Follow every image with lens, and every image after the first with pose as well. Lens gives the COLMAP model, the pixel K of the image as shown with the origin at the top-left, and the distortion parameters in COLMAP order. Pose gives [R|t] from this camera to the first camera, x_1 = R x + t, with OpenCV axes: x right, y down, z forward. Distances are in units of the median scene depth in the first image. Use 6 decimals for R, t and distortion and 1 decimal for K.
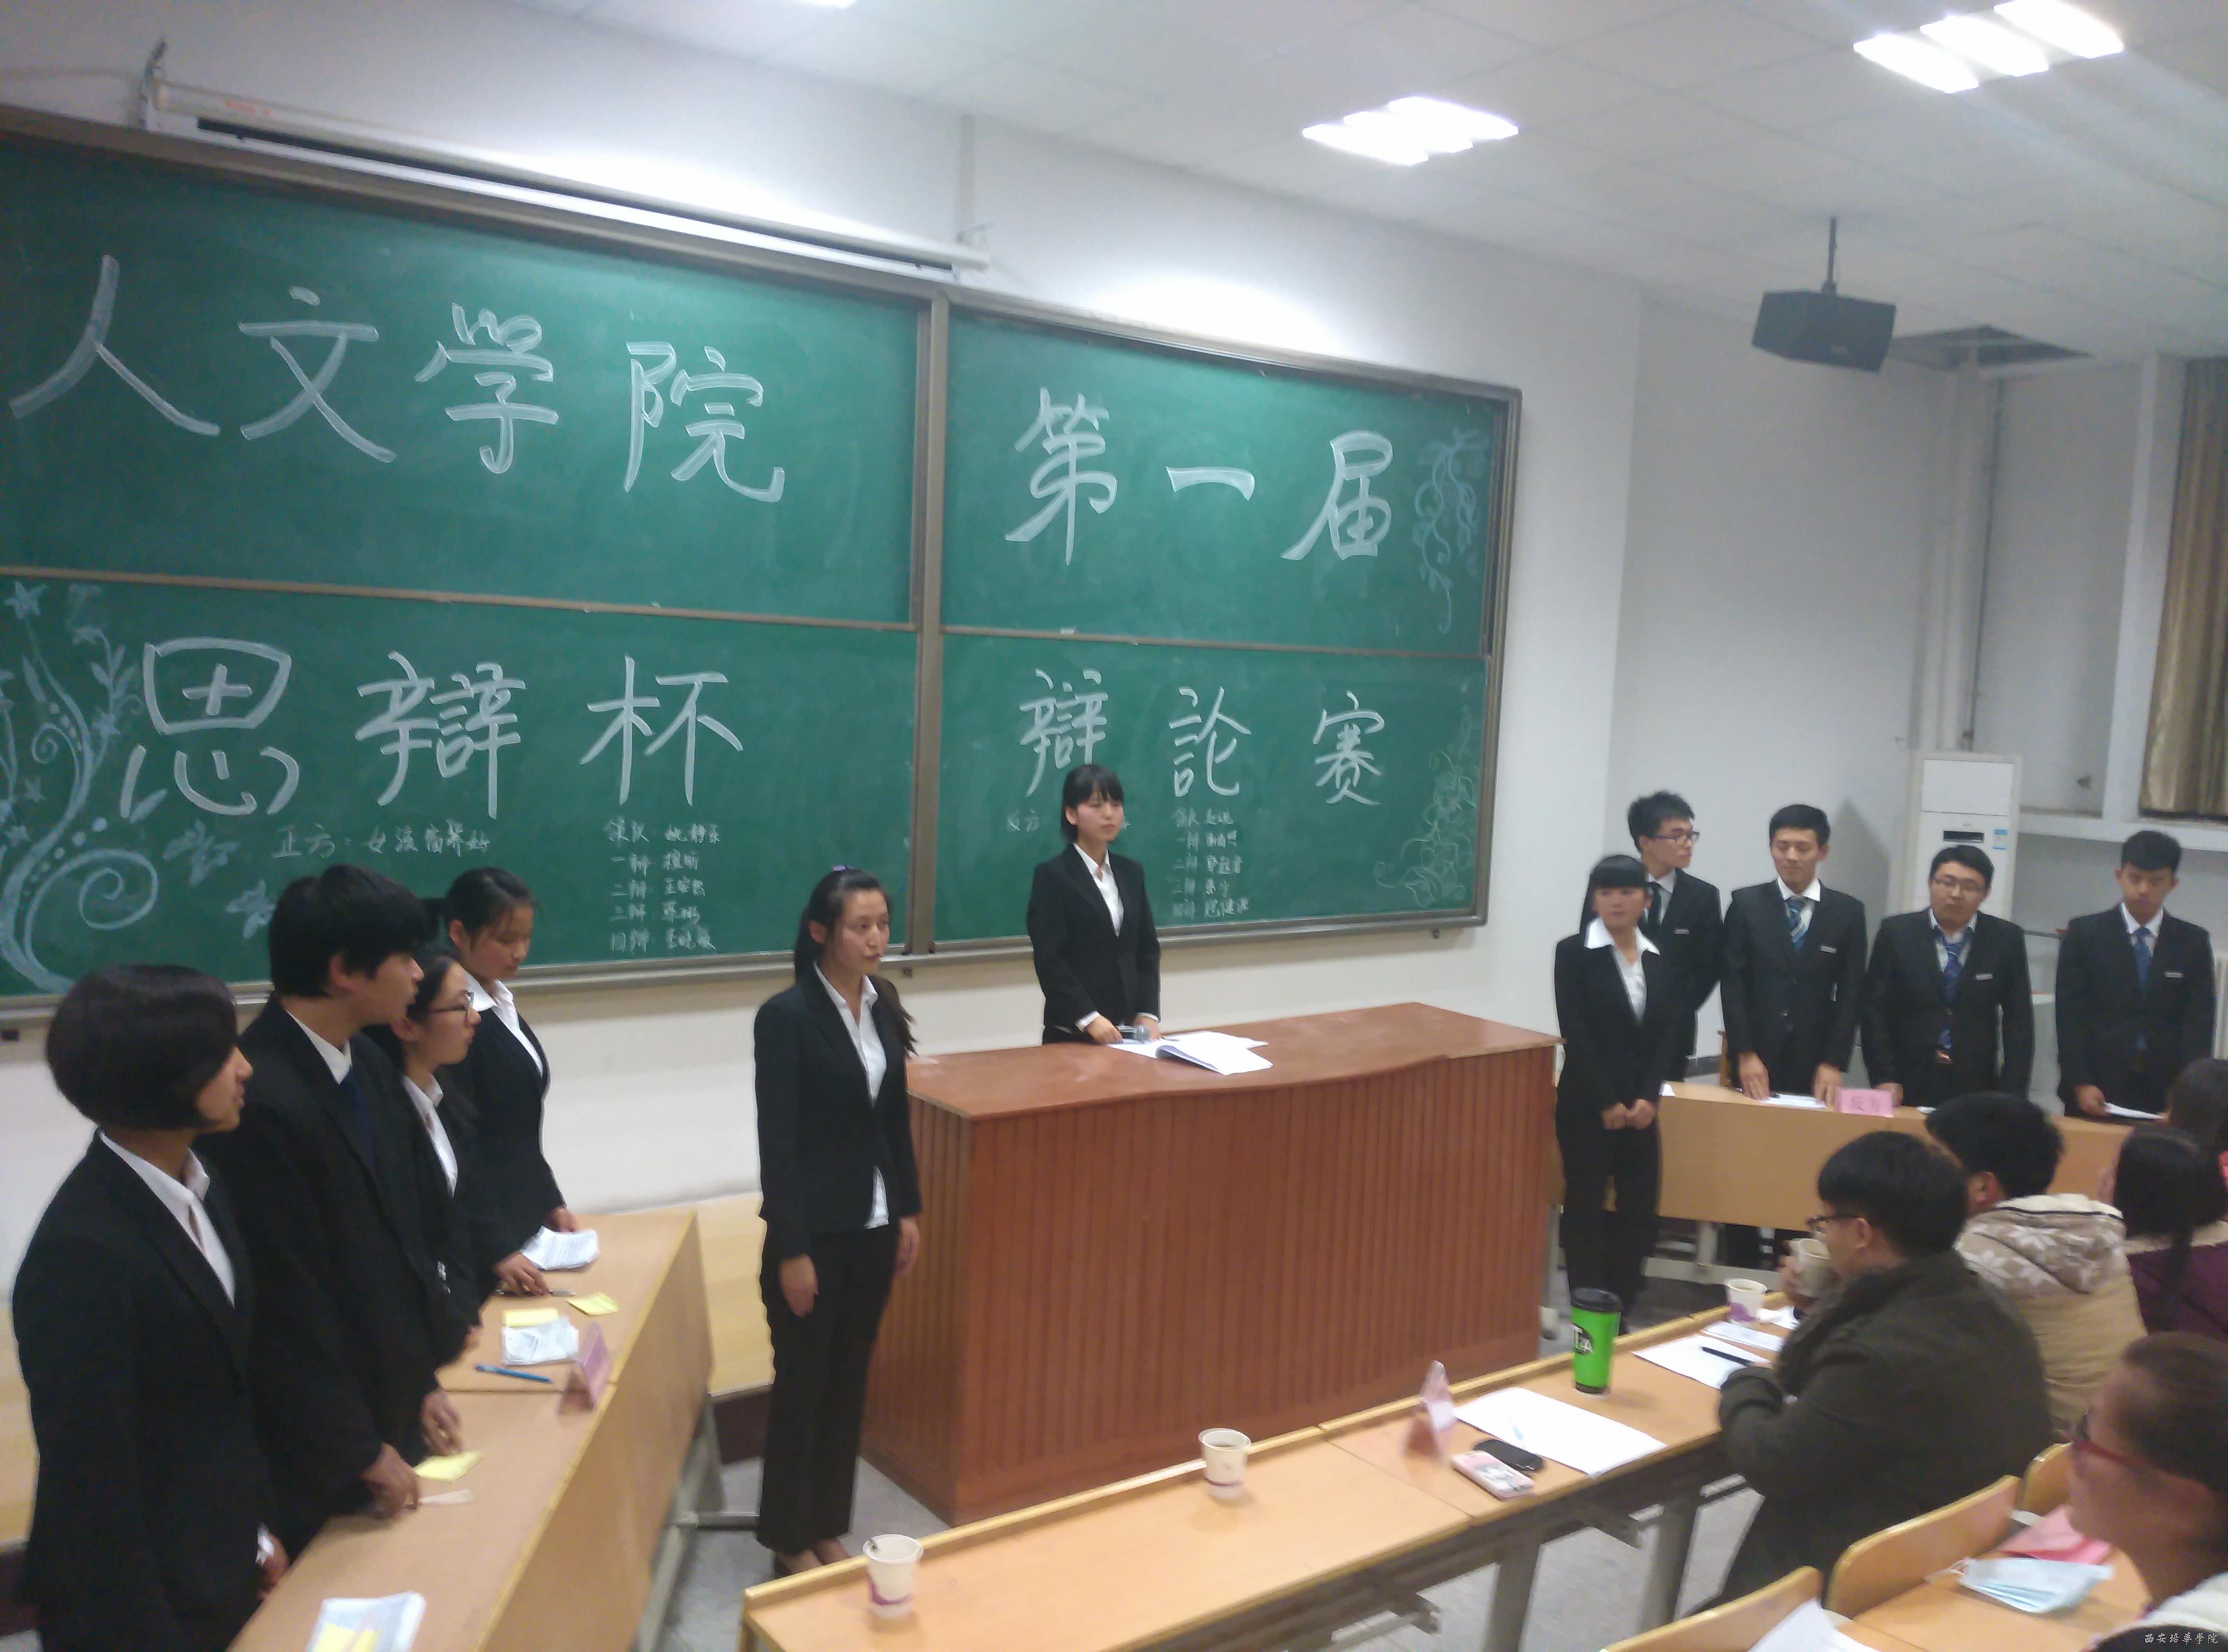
lens RADIAL K [[1750.9, 0, 1114.0], [0, 1750.9, 826.0], [0, 0, 1]] dist [0.048173, -0.129524]
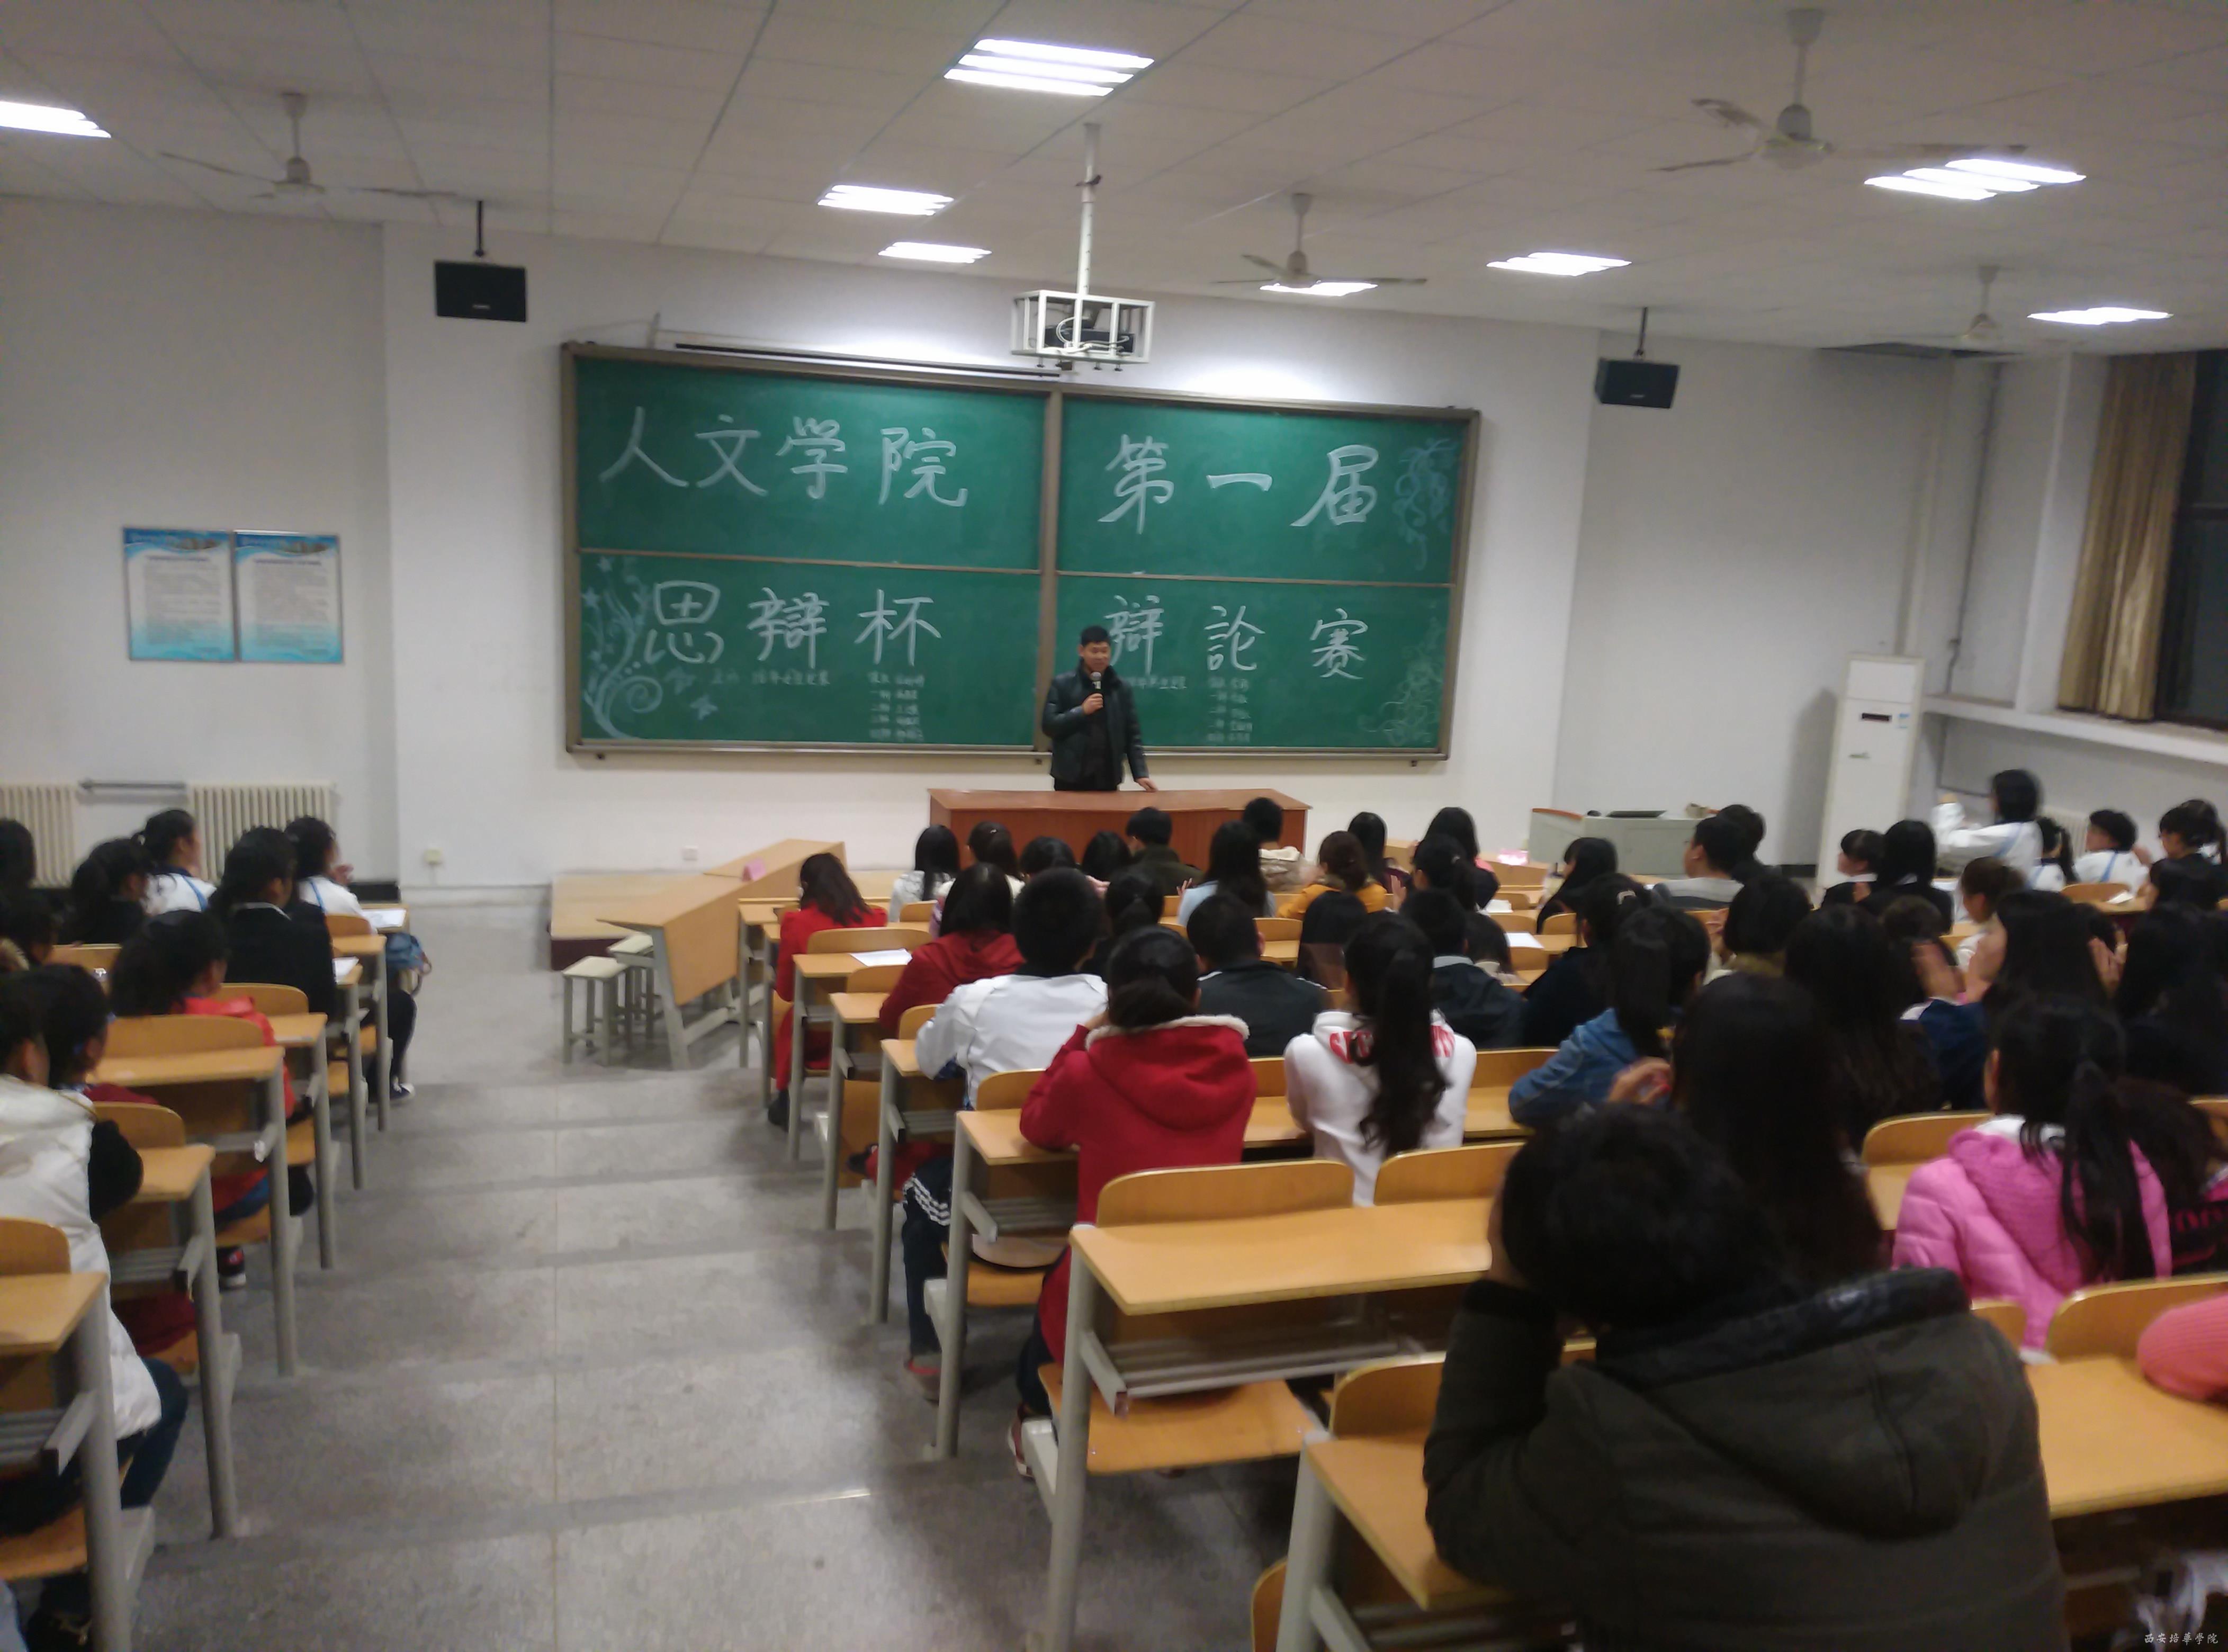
lens RADIAL K [[1750.9, 0, 1114.0], [0, 1750.9, 826.0], [0, 0, 1]] dist [0.048173, -0.129524]
pose [[0.947756, 0.082945, -0.308024, 0.579413], [-0.048268, 0.991774, 0.118551, -0.076577], [0.315324, -0.097490, 0.943963, -0.771277]]
